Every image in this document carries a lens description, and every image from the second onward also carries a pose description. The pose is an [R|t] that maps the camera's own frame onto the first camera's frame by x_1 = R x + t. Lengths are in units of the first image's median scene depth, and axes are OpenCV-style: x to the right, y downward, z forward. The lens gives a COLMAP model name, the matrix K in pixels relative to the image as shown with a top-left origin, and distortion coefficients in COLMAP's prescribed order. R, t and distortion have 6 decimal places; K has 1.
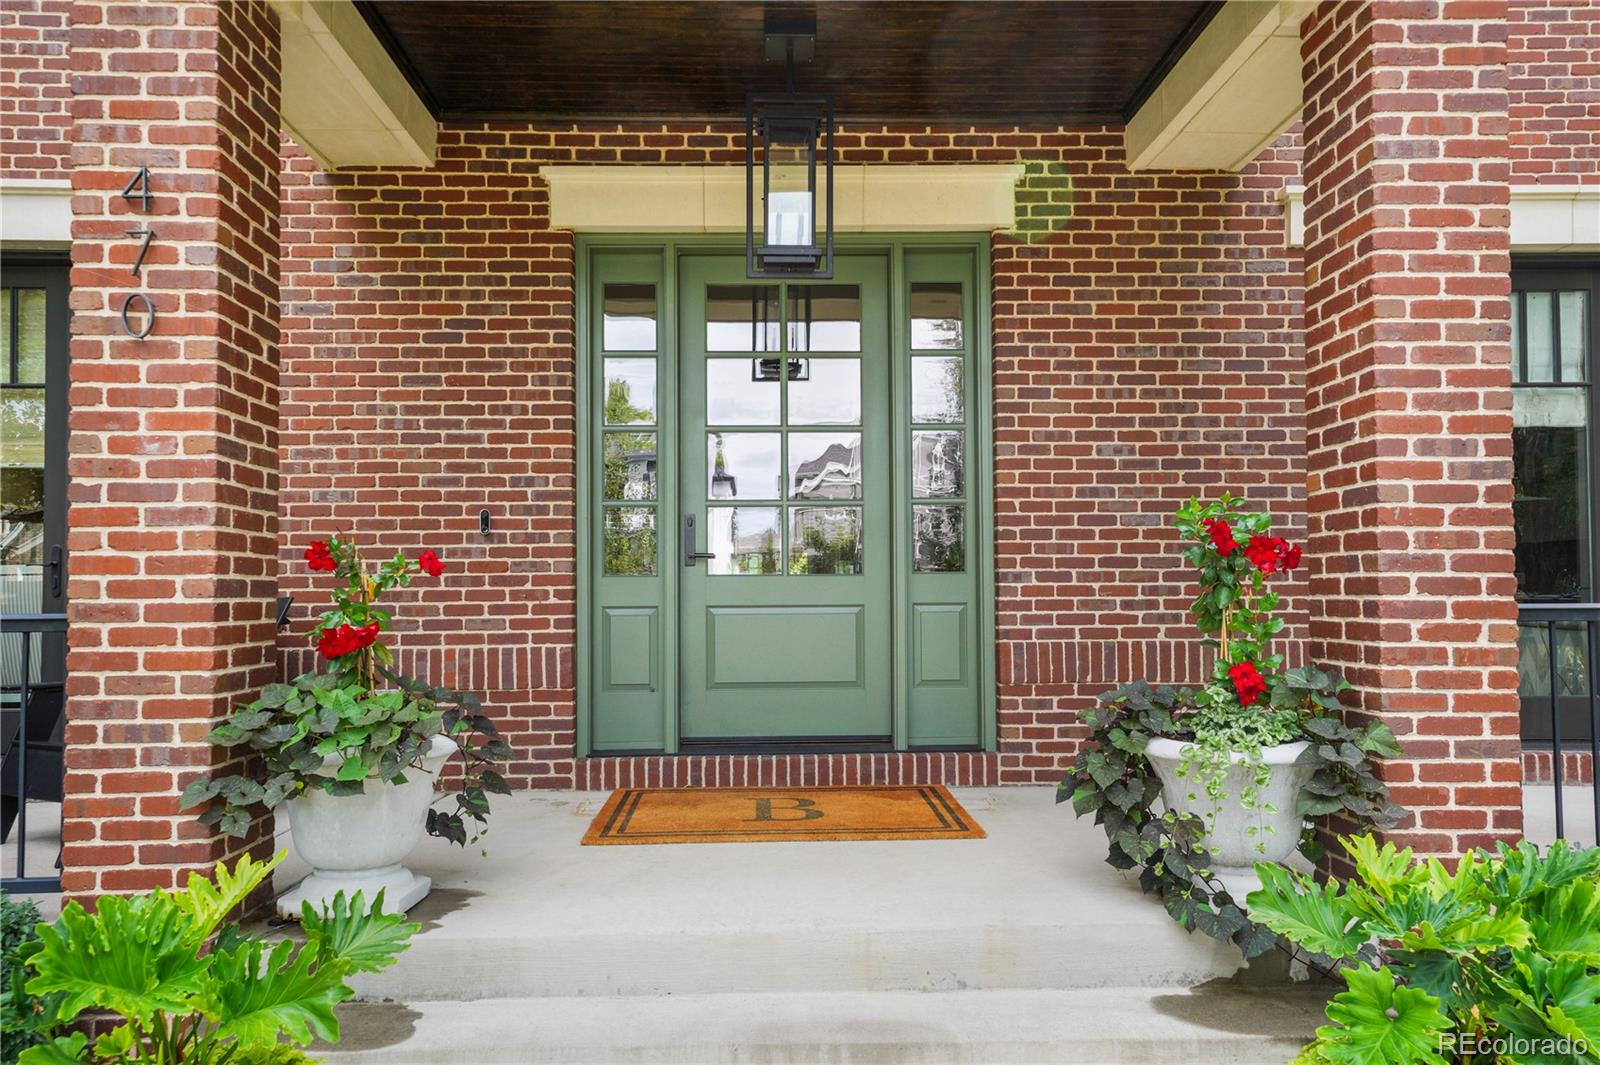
lens RADIAL K [[1110.9, 0, 792.7], [0, 1110.9, 559.7], [0, 0, 1]] dist [0.032694, 0.000326]
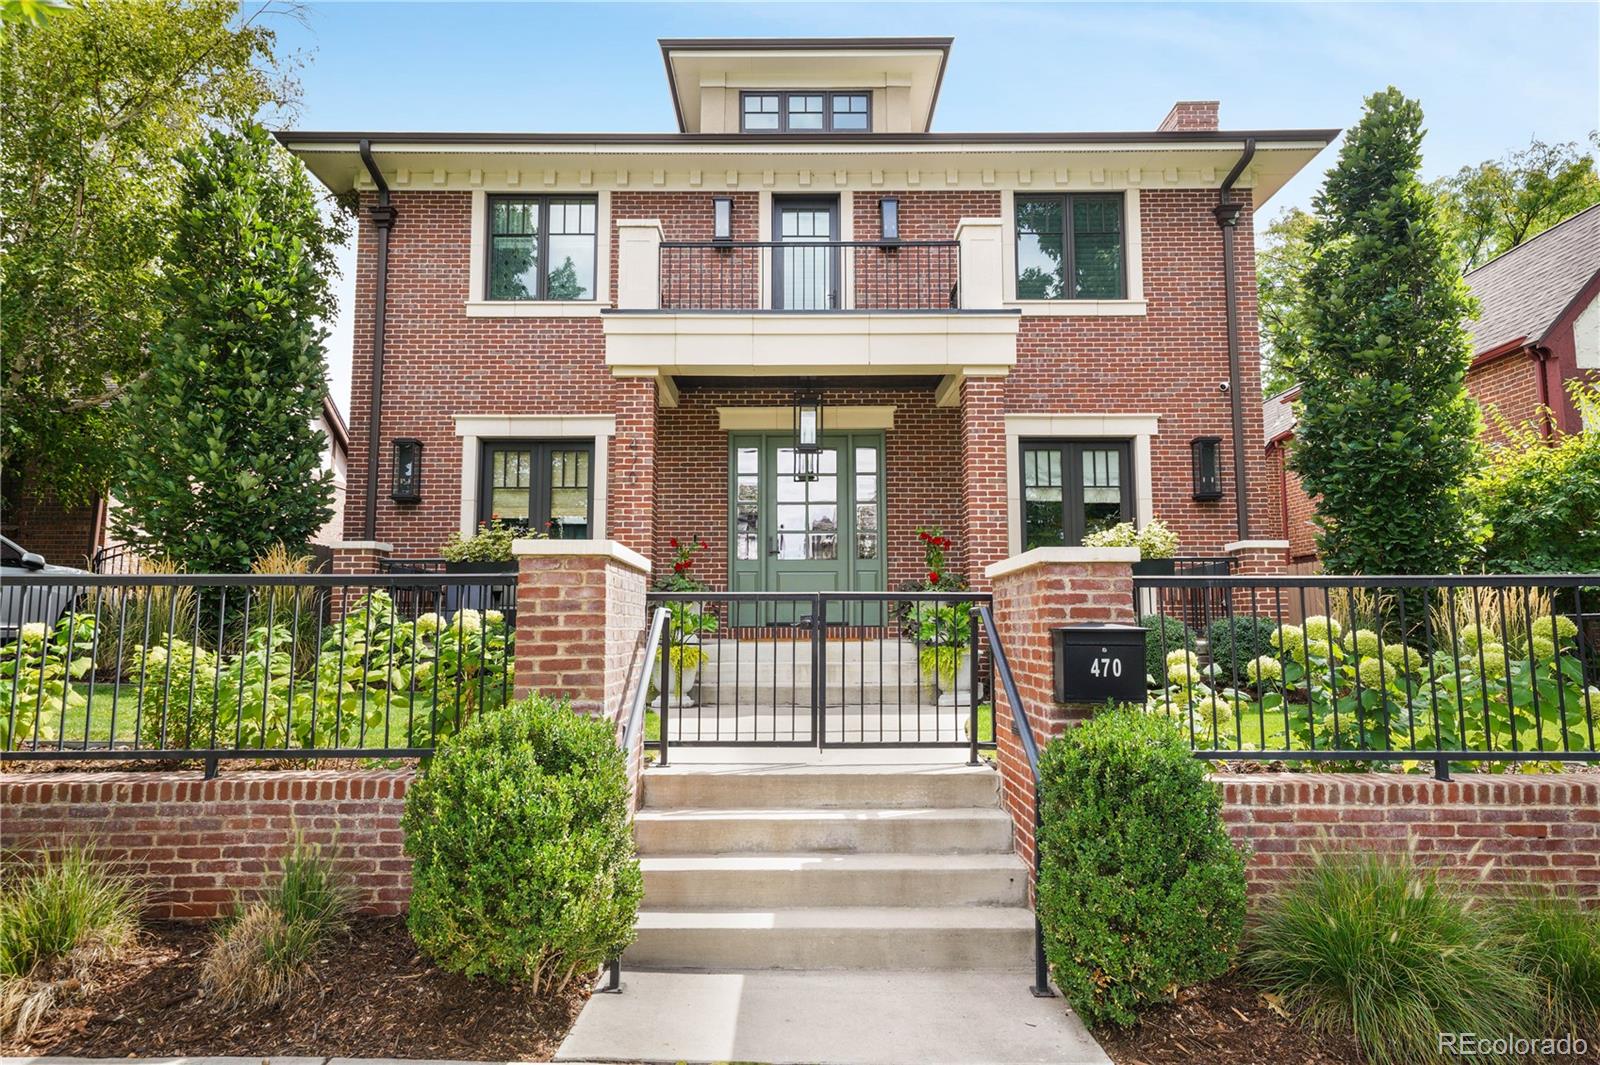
lens RADIAL K [[981.2, 0, 799.9], [0, 981.2, 480.3], [0, 0, 1]] dist [0.001290, 0.000938]
pose [[0.999752, 0.000115, -0.022266, 0.028464], [-0.002857, 0.992386, -0.123136, 0.116226], [0.022083, 0.123169, 0.992140, -1.337363]]
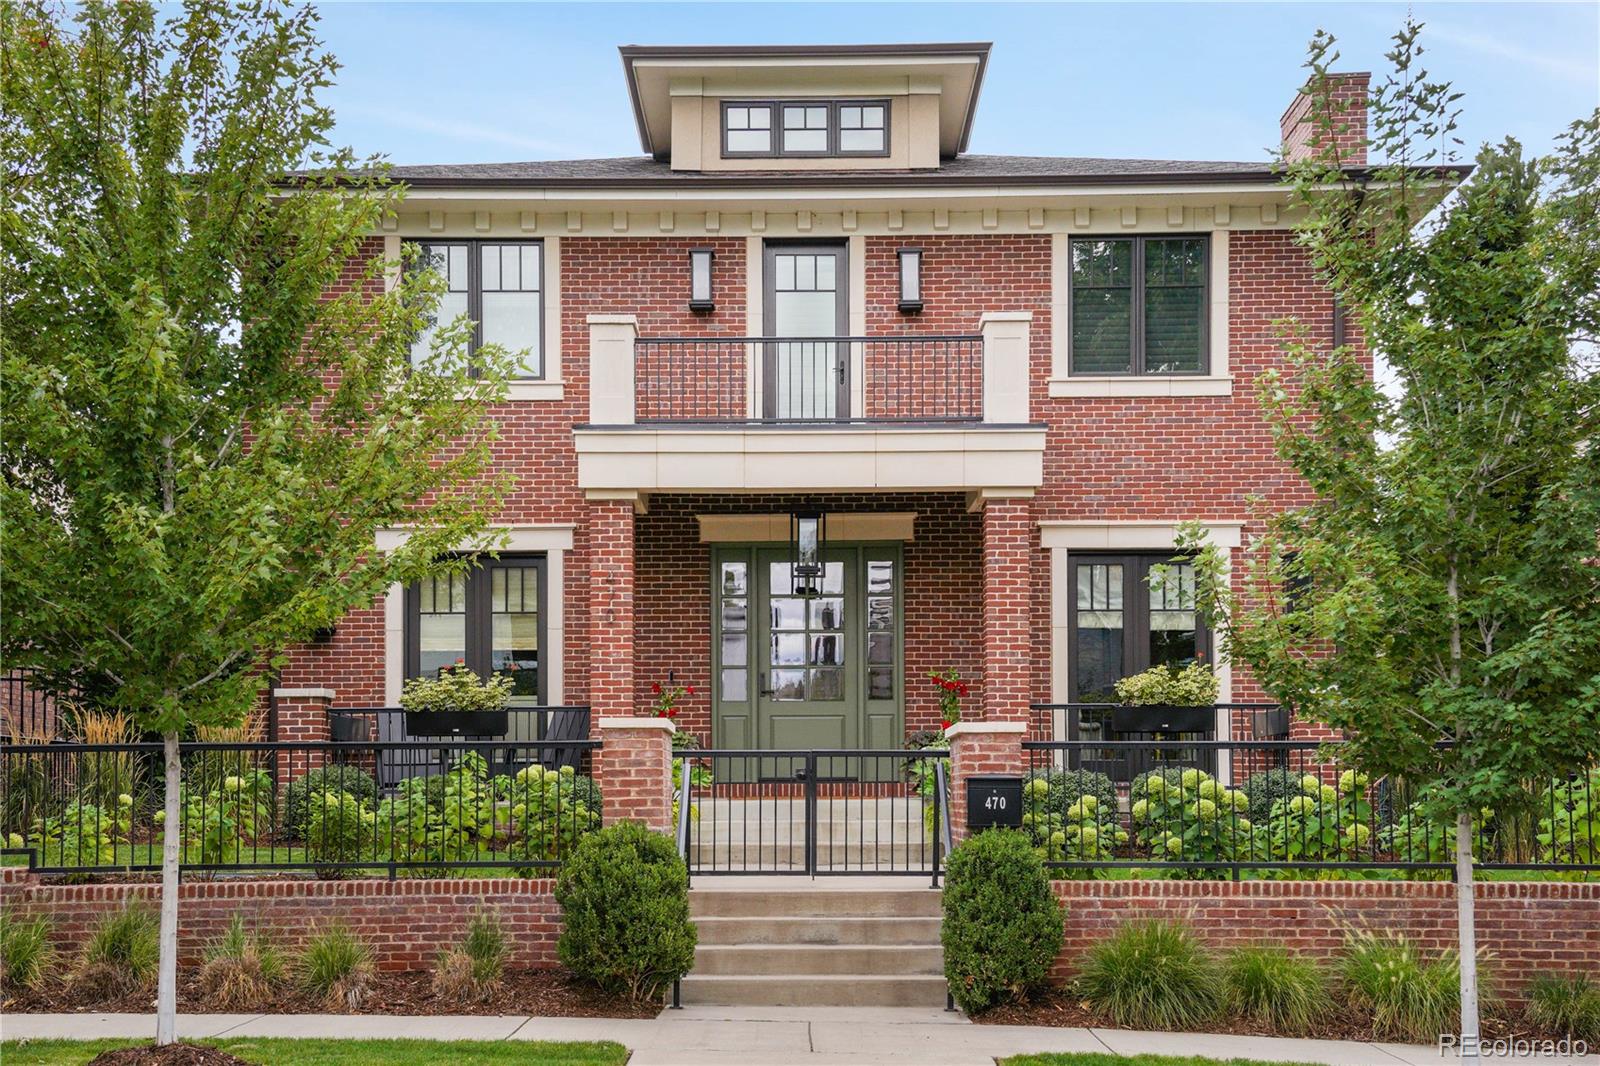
lens RADIAL K [[2145.9, 0, 800.0], [0, 2145.9, 533.0], [0, 0, 1]] dist [0.079693, -0.008477]
pose [[0.999692, -0.001234, -0.024771, 0.083805], [-0.001153, 0.995370, -0.096113, 0.091541], [0.024775, 0.096112, 0.995062, -3.217736]]
